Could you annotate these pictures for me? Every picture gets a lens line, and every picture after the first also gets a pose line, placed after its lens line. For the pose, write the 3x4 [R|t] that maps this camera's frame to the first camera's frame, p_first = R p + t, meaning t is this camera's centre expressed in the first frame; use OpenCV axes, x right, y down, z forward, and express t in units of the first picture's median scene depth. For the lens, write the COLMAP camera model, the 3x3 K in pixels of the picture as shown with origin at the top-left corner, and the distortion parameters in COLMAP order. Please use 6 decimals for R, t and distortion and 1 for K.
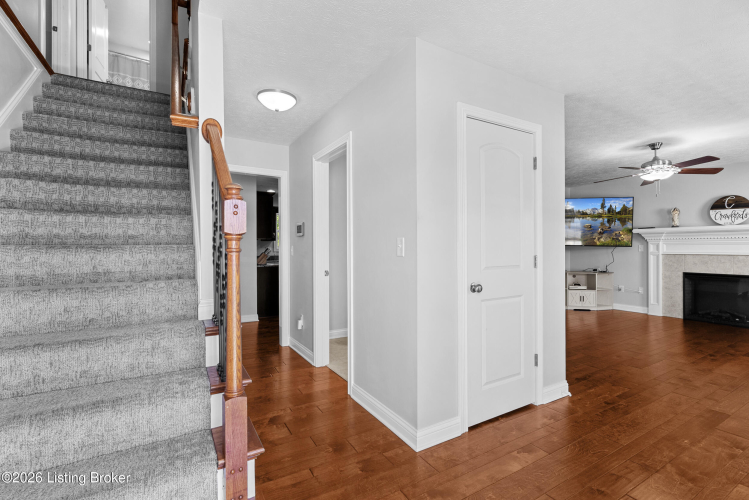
lens RADIAL K [[342.4, 0, 373.6], [0, 342.4, 248.4], [0, 0, 1]] dist [-0.009869, 0.002739]
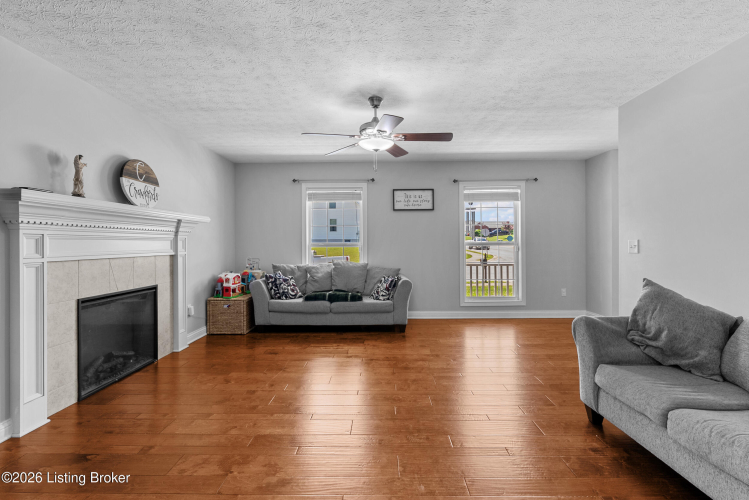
lens RADIAL K [[342.4, 0, 375.9], [0, 342.4, 242.9], [0, 0, 1]] dist [-0.009869, 0.002739]
pose [[-0.857236, 0.006260, 0.514886, 0.433222], [0.008292, 0.999964, 0.001647, -0.004215], [-0.514858, 0.005681, -0.857257, 1.540409]]
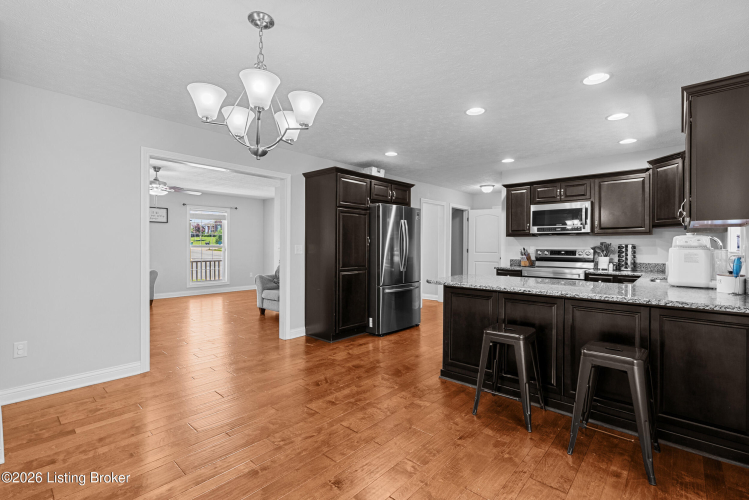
lens RADIAL K [[342.4, 0, 376.0], [0, 342.4, 245.2], [0, 0, 1]] dist [-0.009869, 0.002739]
pose [[-0.952250, -0.004061, -0.305293, 0.401940], [-0.004044, 0.999992, -0.000688, -0.008144], [0.305293, 0.000579, -0.952258, 2.385236]]
